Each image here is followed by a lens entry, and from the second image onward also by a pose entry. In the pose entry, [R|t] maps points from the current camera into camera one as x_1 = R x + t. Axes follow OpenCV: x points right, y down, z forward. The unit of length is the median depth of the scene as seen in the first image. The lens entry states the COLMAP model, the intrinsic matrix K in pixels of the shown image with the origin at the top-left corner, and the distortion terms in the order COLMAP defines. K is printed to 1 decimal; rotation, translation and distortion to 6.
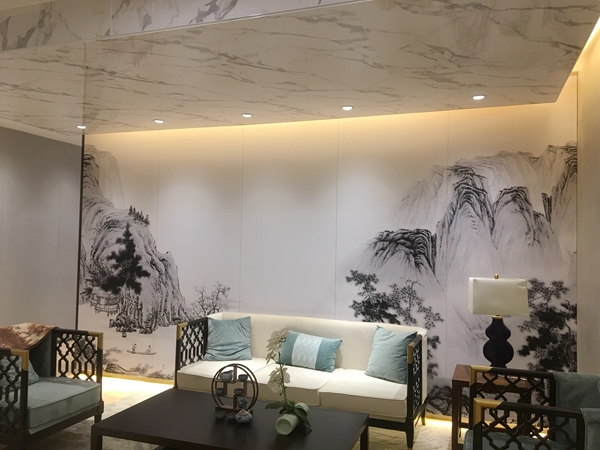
lens RADIAL K [[505.6, 0, 298.8], [0, 505.6, 223.1], [0, 0, 1]] dist [0.075467, -0.103245]
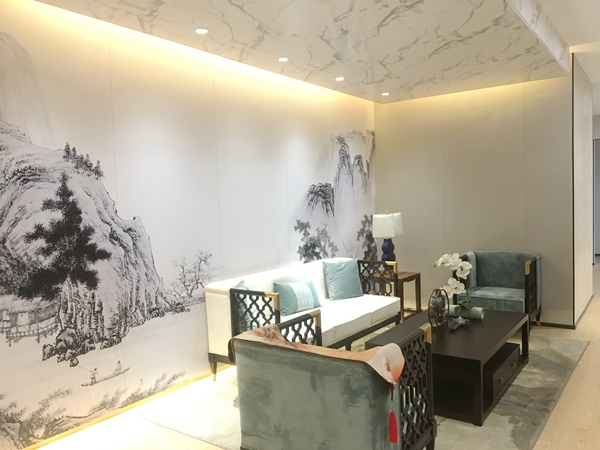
lens RADIAL K [[505.6, 0, 298.8], [0, 505.6, 223.1], [0, 0, 1]] dist [0.075467, -0.103245]
pose [[0.269751, -0.072788, 0.960175, -0.847816], [0.001689, 0.997173, 0.075118, 0.013500], [-0.962929, -0.018642, 0.269112, 0.601759]]
